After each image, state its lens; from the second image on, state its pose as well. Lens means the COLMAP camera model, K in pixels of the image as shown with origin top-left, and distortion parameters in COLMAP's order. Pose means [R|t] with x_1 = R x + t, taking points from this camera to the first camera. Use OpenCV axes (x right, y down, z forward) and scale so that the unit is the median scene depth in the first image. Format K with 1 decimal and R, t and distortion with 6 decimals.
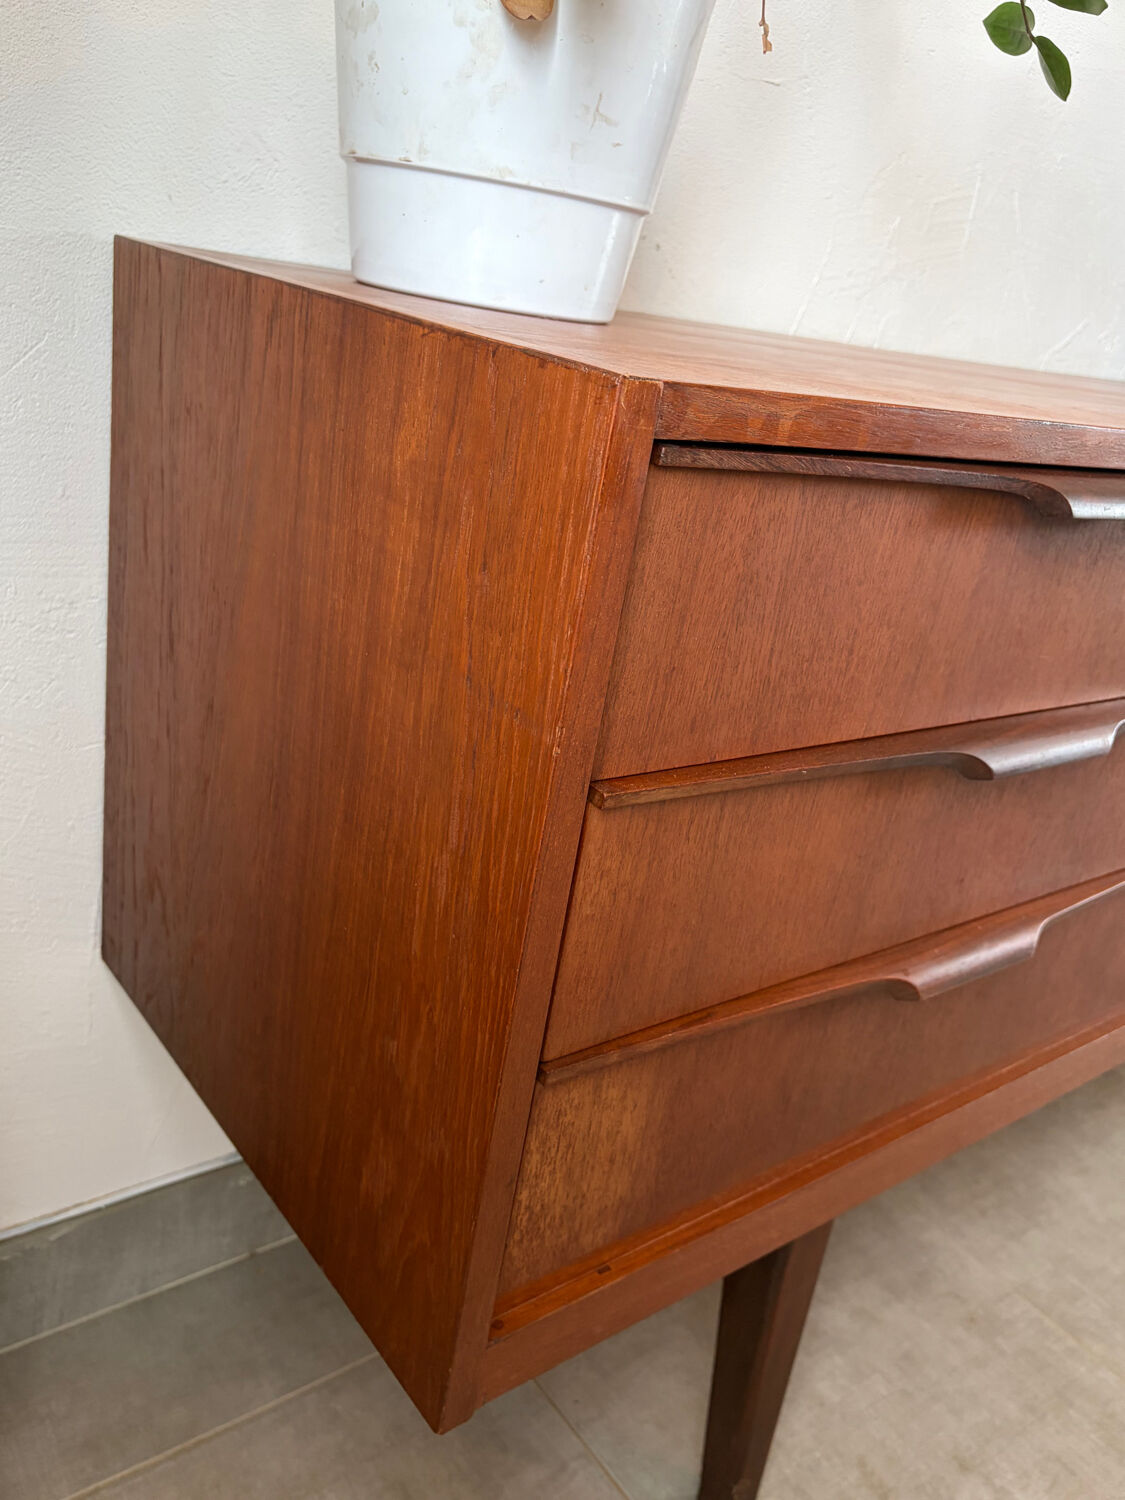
lens RADIAL K [[1235.8, 0, 562.5], [0, 1235.8, 760.1], [0, 0, 1]] dist [0.033801, -0.061617]
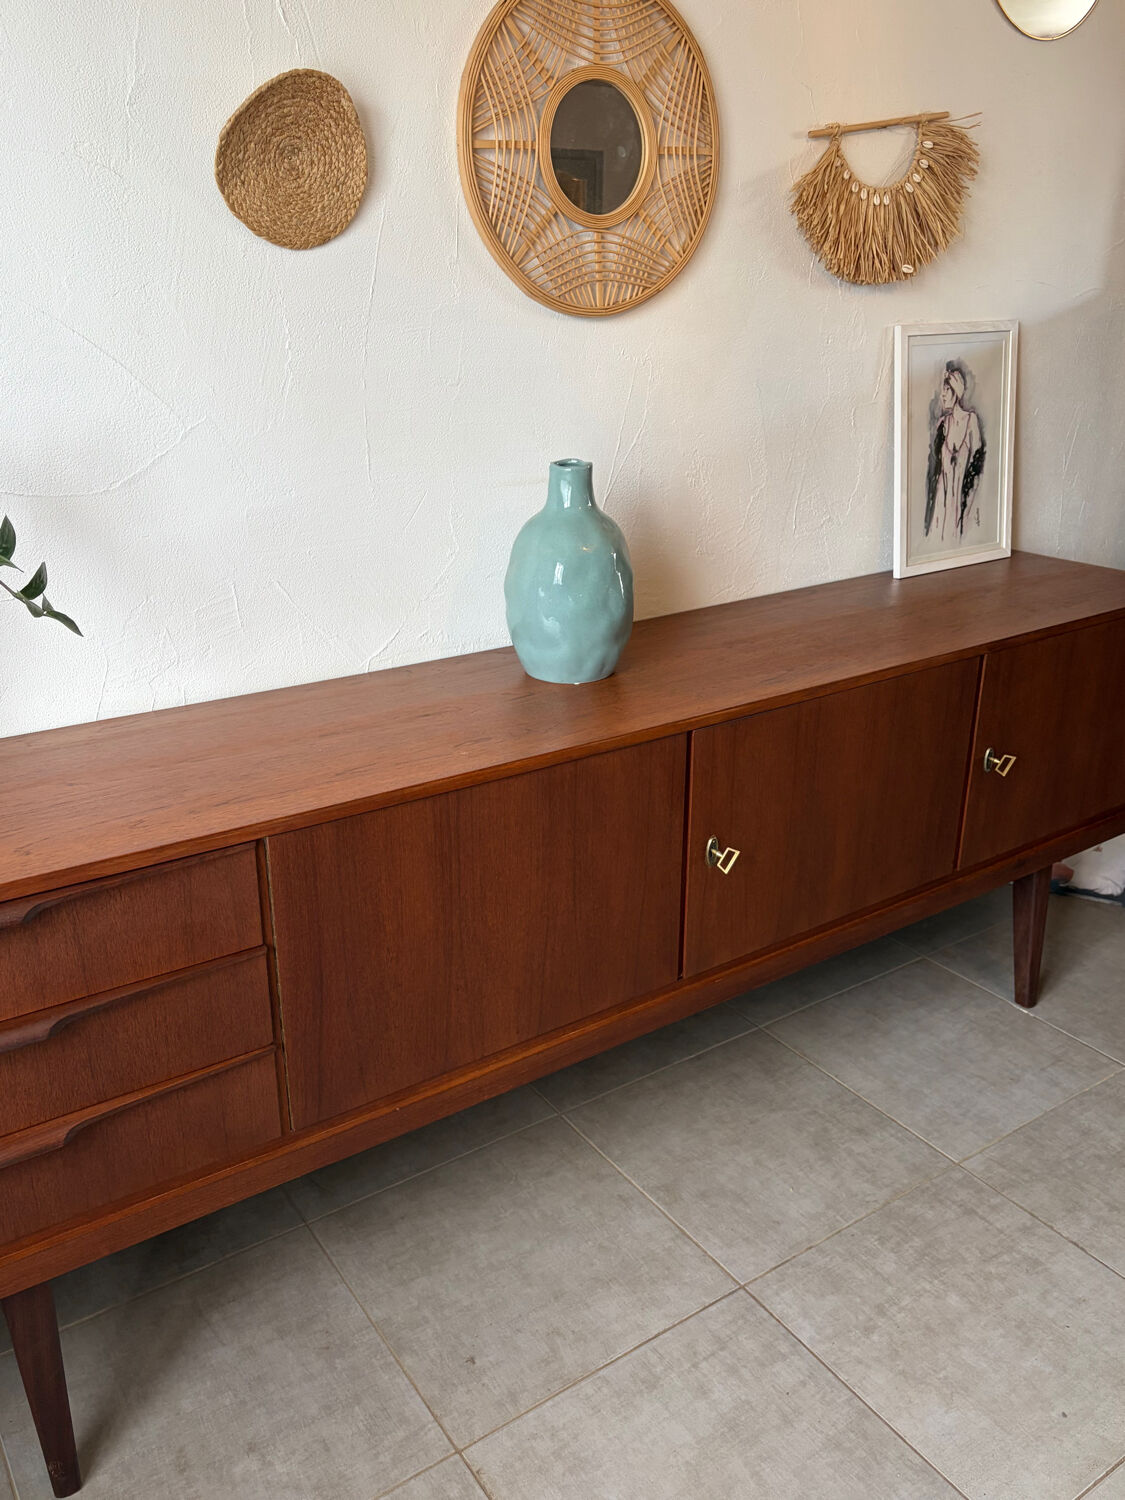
lens RADIAL K [[1229.3, 0, 560.9], [0, 1229.3, 751.0], [0, 0, 1]] dist [0.006222, 0.028675]
pose [[0.984621, -0.129335, -0.117450, 1.685741], [0.125102, 0.991222, -0.042758, -0.292974], [0.121949, 0.027407, 0.992158, -0.839276]]
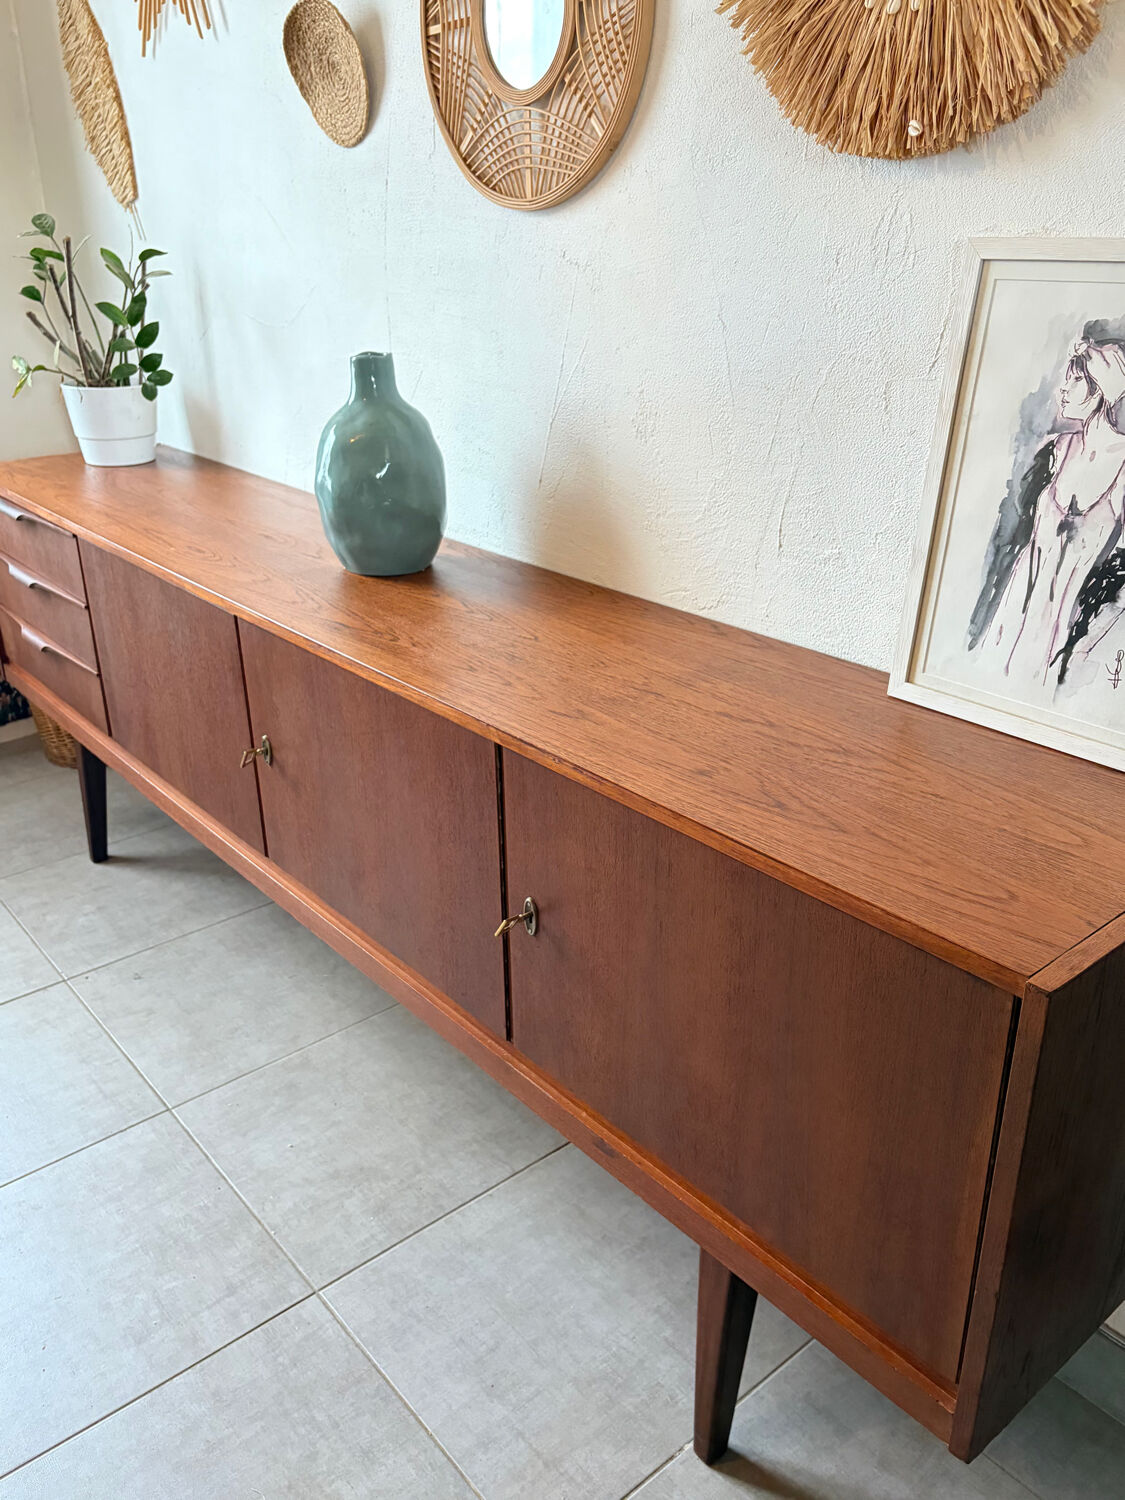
lens RADIAL K [[1230.4, 0, 560.1], [0, 1230.4, 753.9], [0, 0, 1]] dist [0.017910, 0.005383]
pose [[0.031012, 0.255035, -0.966434, 4.604372], [-0.373943, 0.899643, 0.225410, -1.076102], [0.926933, 0.354400, 0.123268, 2.466009]]
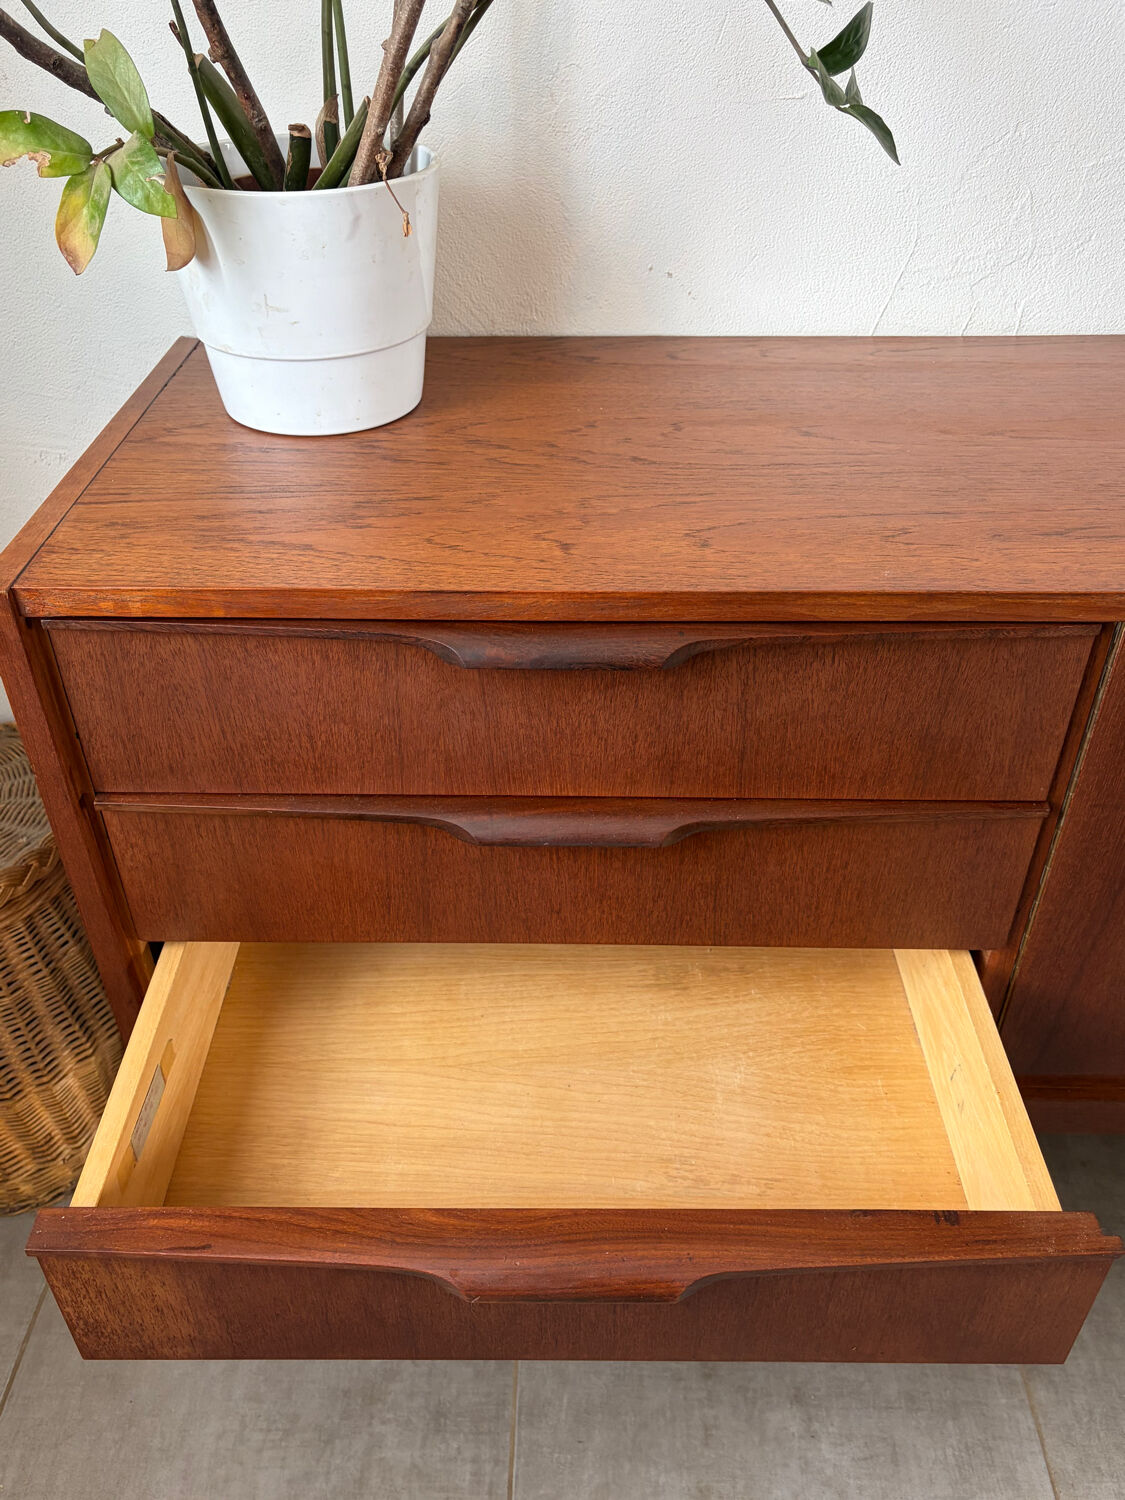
lens RADIAL K [[1229.2, 0, 555.5], [0, 1229.2, 757.1], [0, 0, 1]] dist [0.023920, -0.007457]
pose [[0.764414, 0.234548, -0.600548, 1.180682], [-0.115958, 0.966306, 0.229798, -0.383394], [0.634212, -0.106022, 0.765856, 0.104721]]
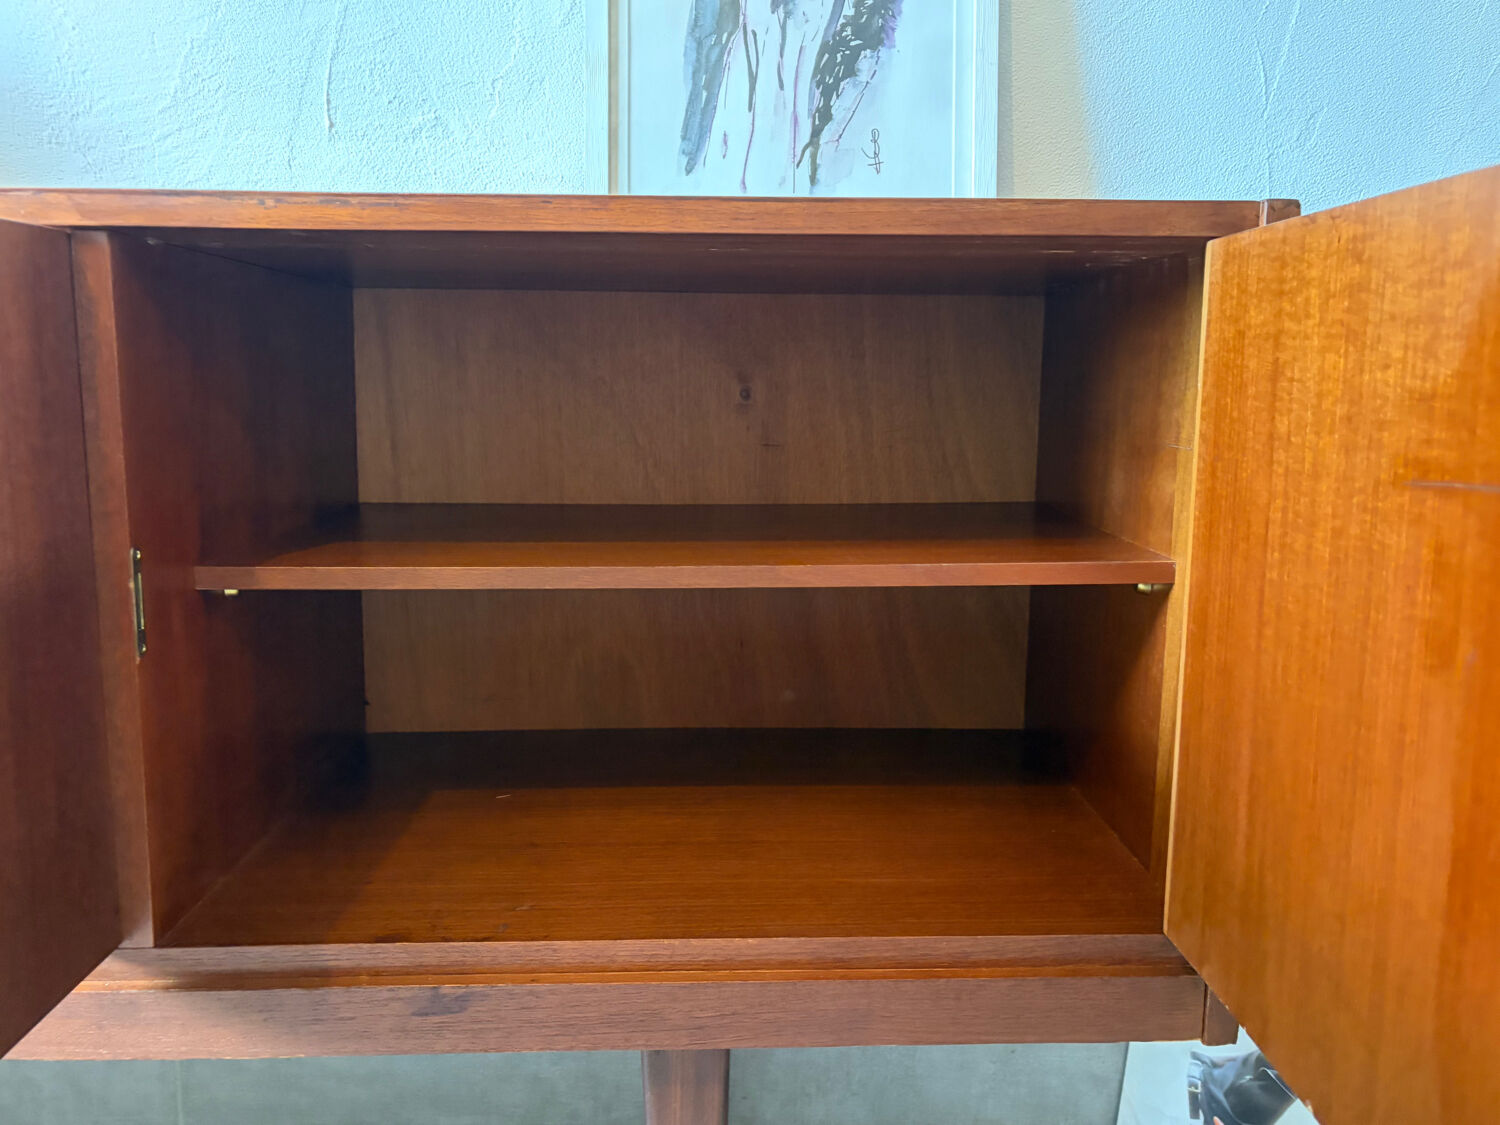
lens RADIAL K [[1229.2, 0, 758.7], [0, 1229.2, 565.7], [0, 0, 1]] dist [0.023920, -0.007457]
pose [[0.804236, -0.069988, -0.590175, 3.541950], [-0.116291, 0.955313, -0.271761, -0.044839], [0.582822, 0.287192, 0.760158, 2.243857]]
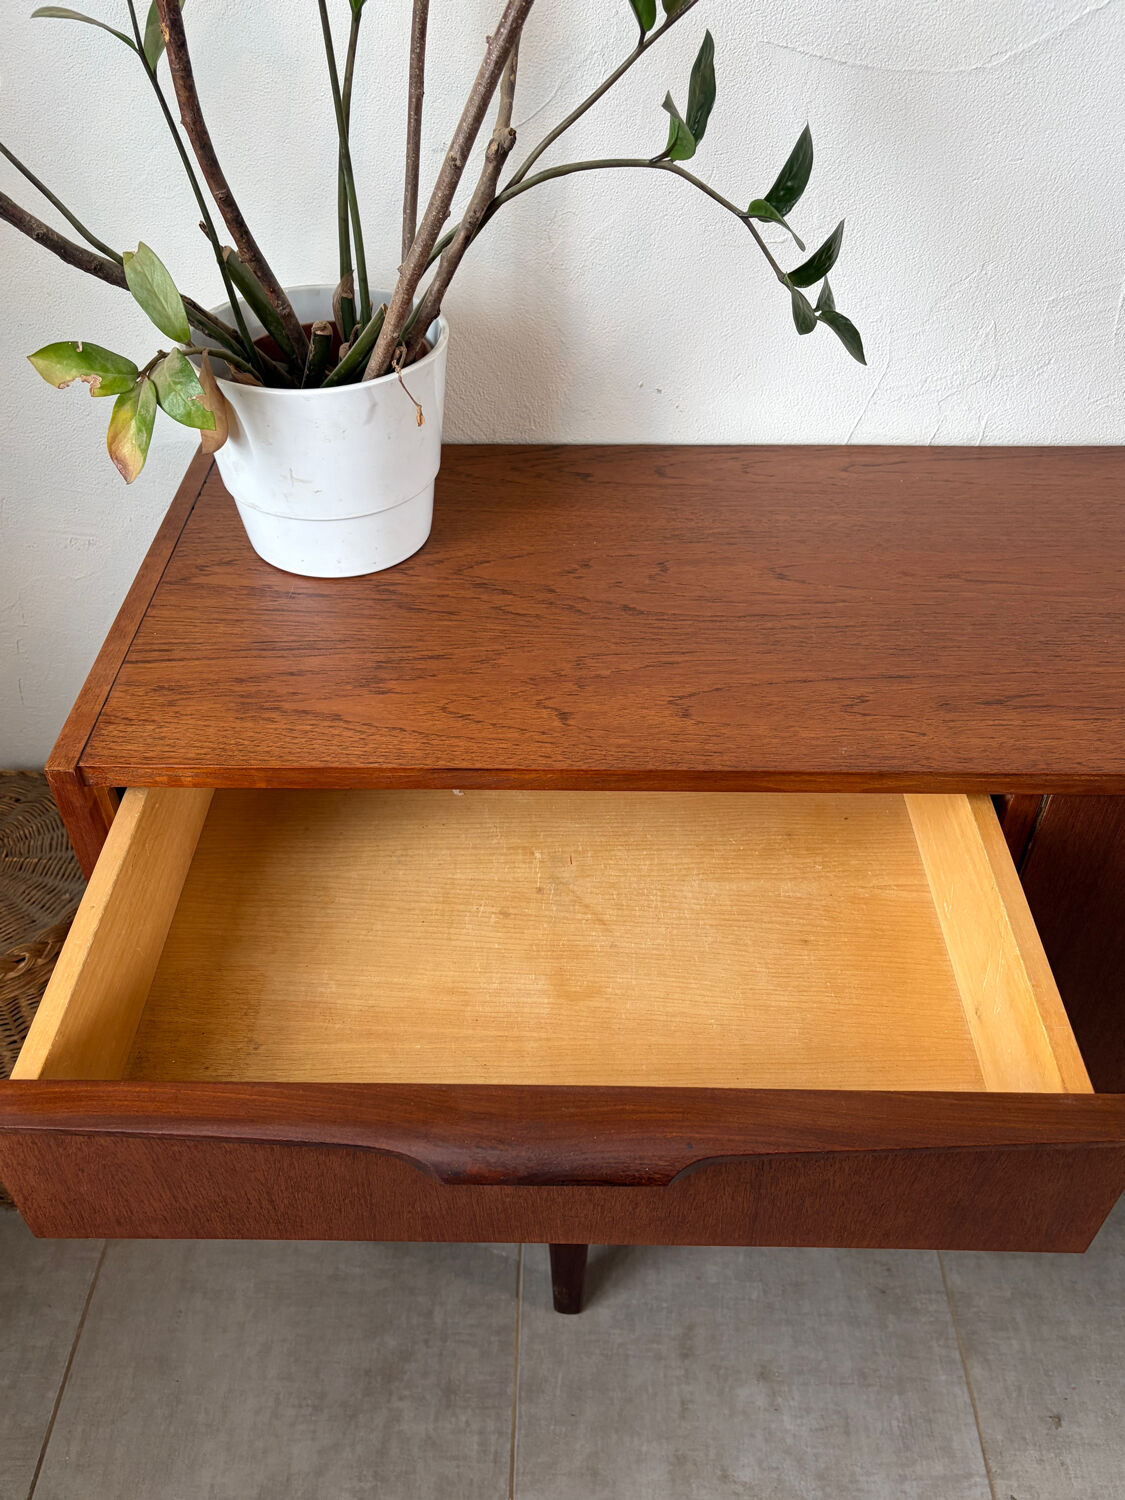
lens RADIAL K [[1229.2, 0, 555.5], [0, 1229.2, 757.1], [0, 0, 1]] dist [0.023920, -0.007457]
pose [[0.769715, 0.285625, -0.570927, 1.200806], [-0.118245, 0.942639, 0.312169, -0.693990], [0.627341, -0.172772, 0.759337, 0.004942]]
